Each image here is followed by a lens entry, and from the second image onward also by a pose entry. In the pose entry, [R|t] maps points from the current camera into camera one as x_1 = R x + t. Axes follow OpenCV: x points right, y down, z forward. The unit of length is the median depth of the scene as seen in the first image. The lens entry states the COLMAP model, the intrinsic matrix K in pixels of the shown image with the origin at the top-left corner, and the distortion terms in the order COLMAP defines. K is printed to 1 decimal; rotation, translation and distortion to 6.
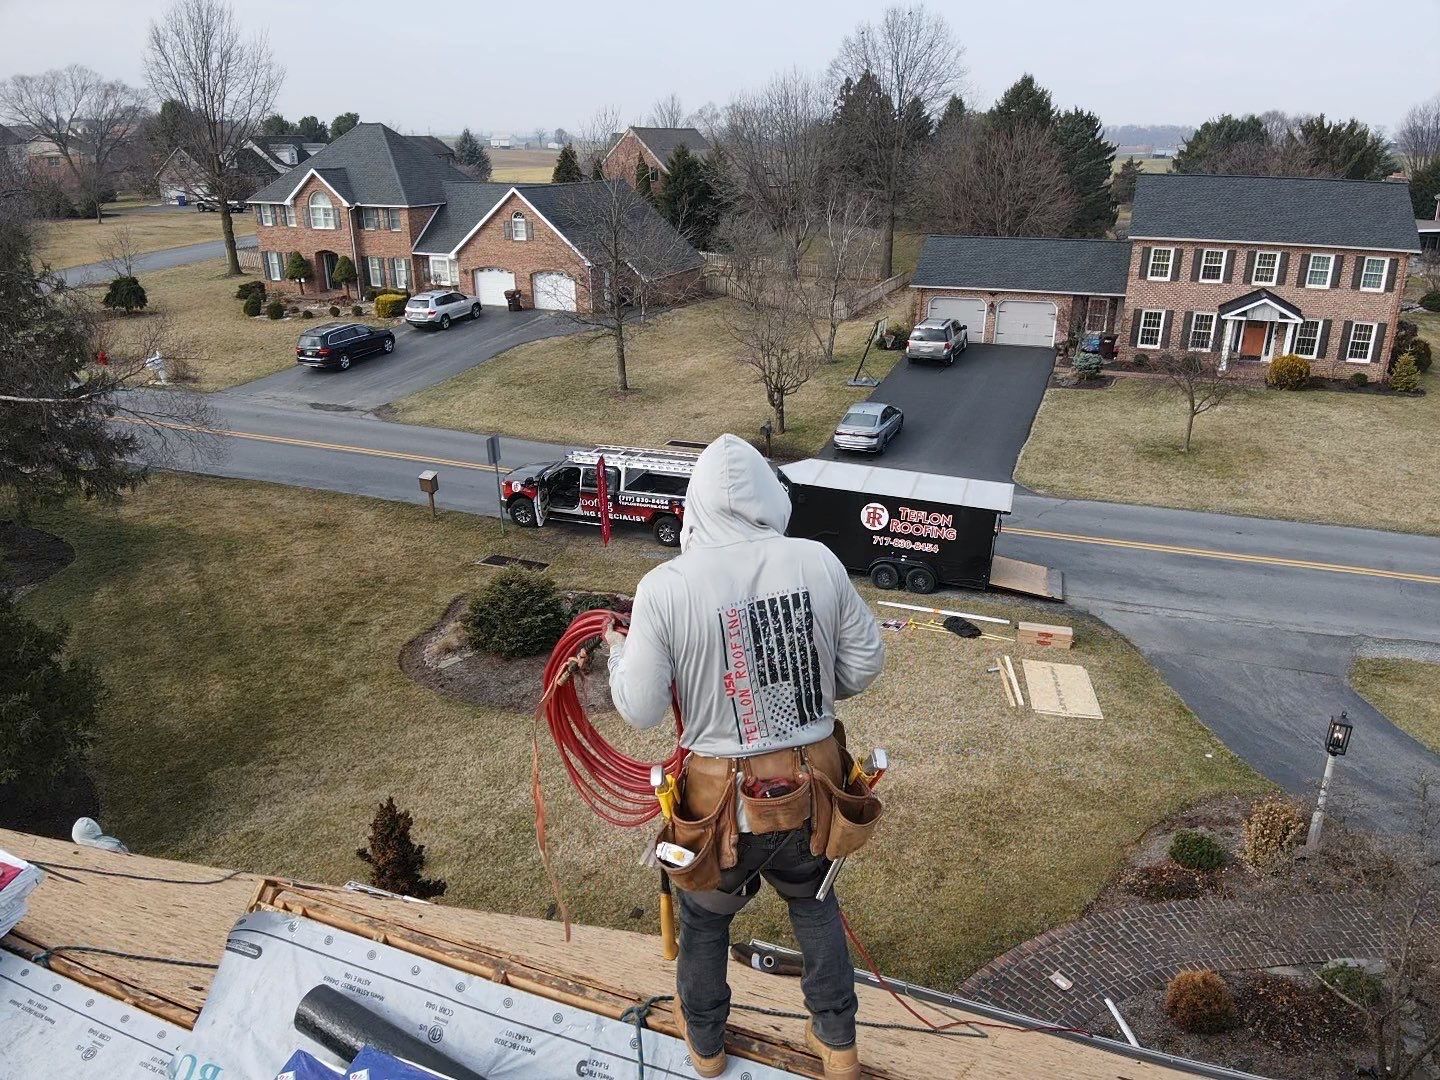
lens RADIAL K [[1047.0, 0, 734.0], [0, 1047.0, 546.5], [0, 0, 1]] dist [0.085342, -0.171503]
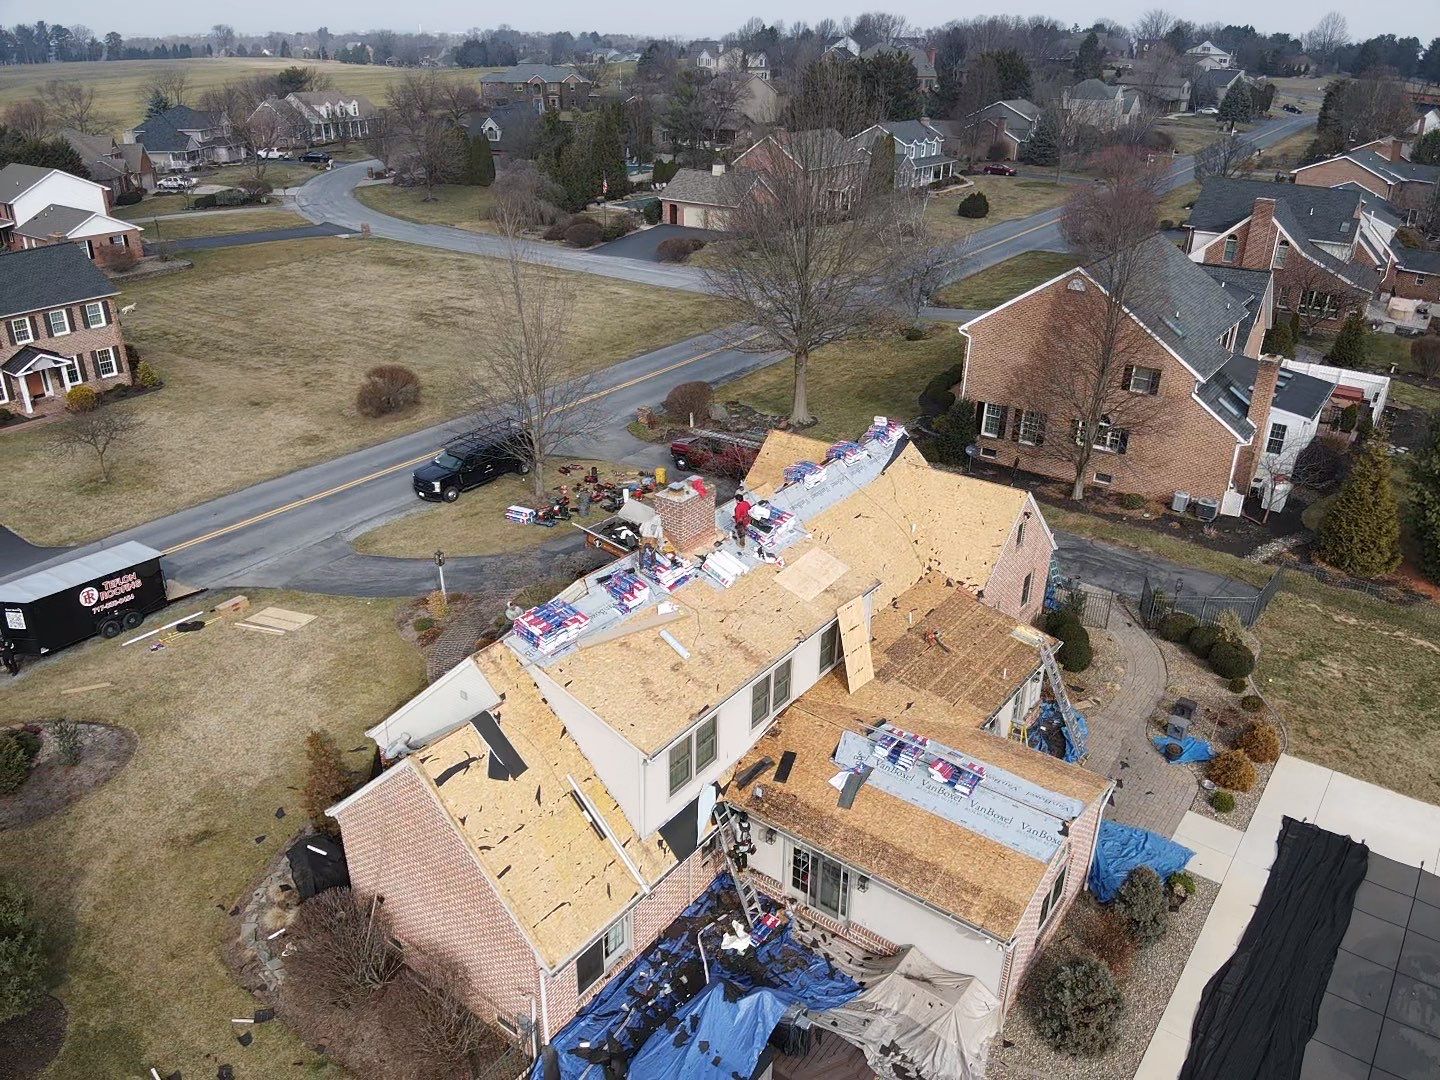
lens RADIAL K [[1047.0, 0, 727.2], [0, 1047.0, 546.4], [0, 0, 1]] dist [0.085342, -0.171503]
pose [[0.270229, -0.417378, 0.867624, -0.510562], [0.337264, 0.885088, 0.320735, -0.152932], [-0.901792, 0.205947, 0.379944, -0.229272]]
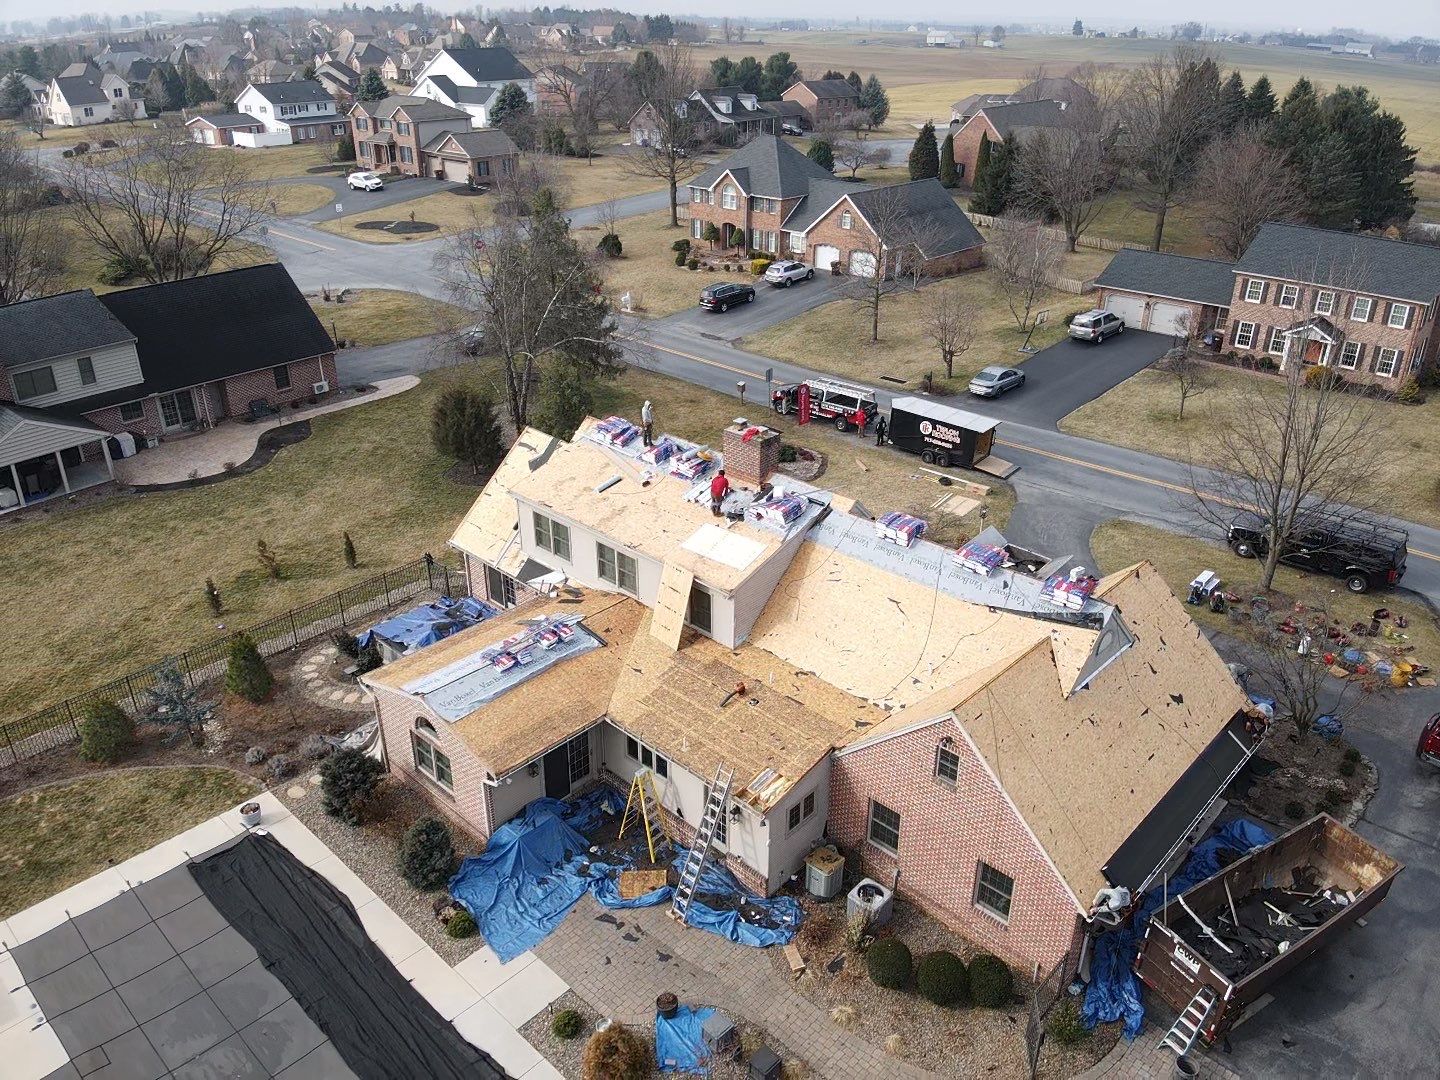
lens RADIAL K [[1047.0, 0, 720.4], [0, 1047.0, 538.7], [0, 0, 1]] dist [0.085342, -0.171503]
pose [[0.924371, 0.169002, -0.342019, 0.298061], [-0.138919, 0.984085, 0.110811, 0.008488], [0.355303, -0.054918, 0.933136, -0.671703]]
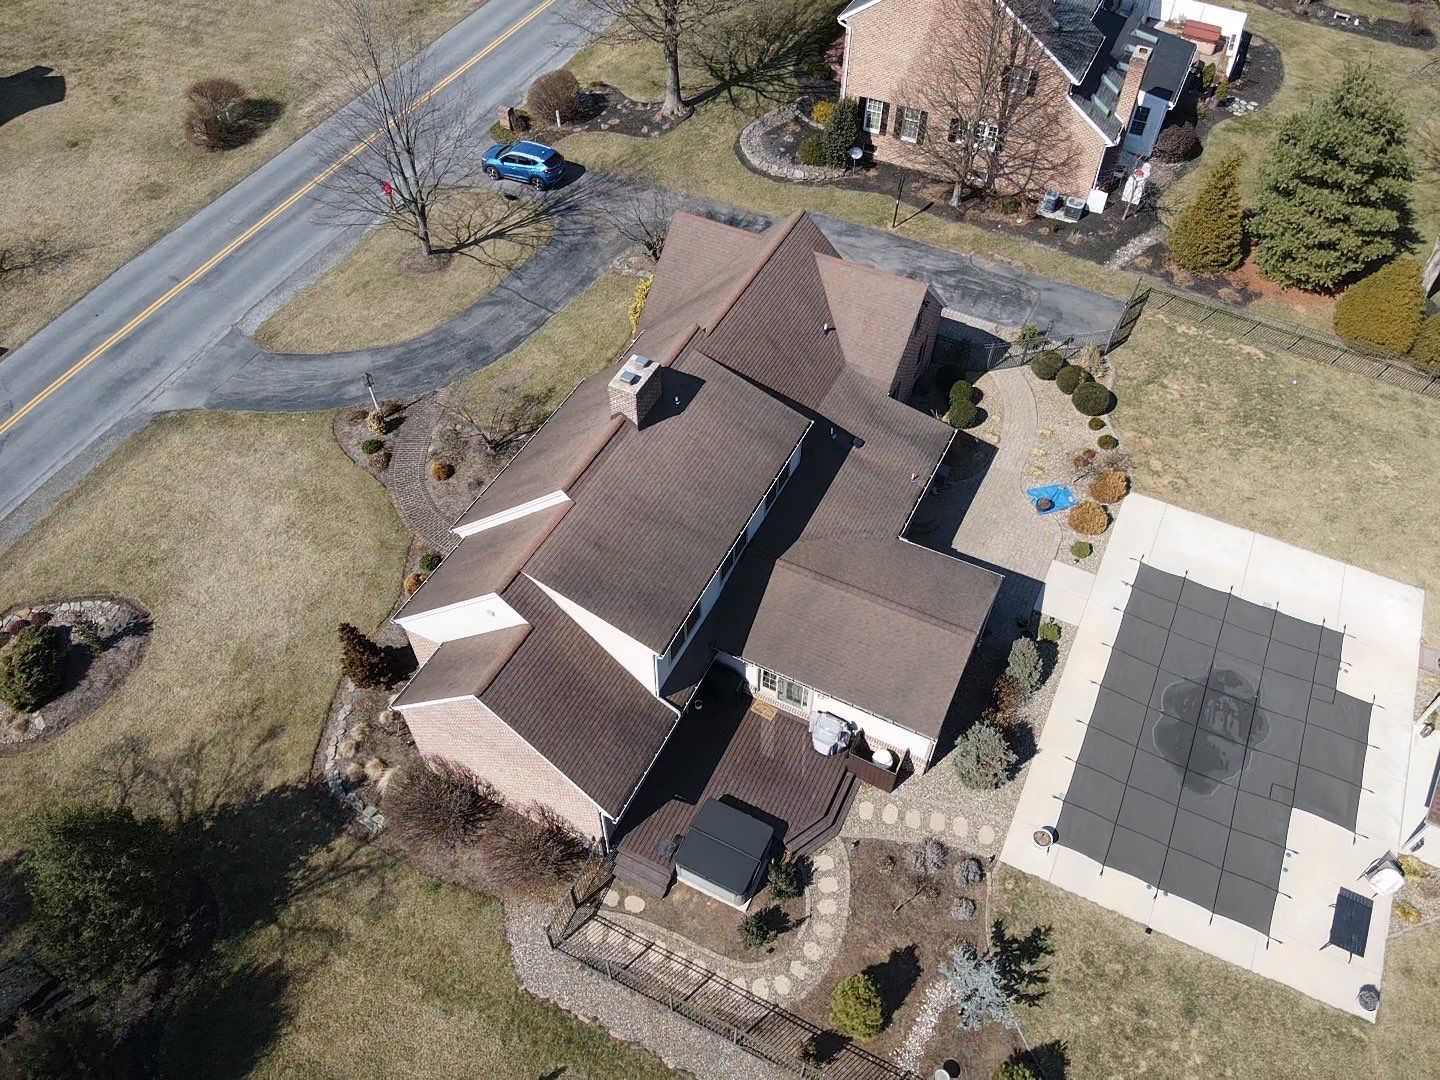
lens RADIAL K [[1047.0, 0, 726.0], [0, 1047.0, 546.0], [0, 0, 1]] dist [0.085342, -0.171503]
pose [[0.096806, -0.767127, 0.634149, -0.472640], [0.354872, 0.621871, 0.698100, -0.379813], [-0.929890, 0.157461, 0.332432, -0.241249]]
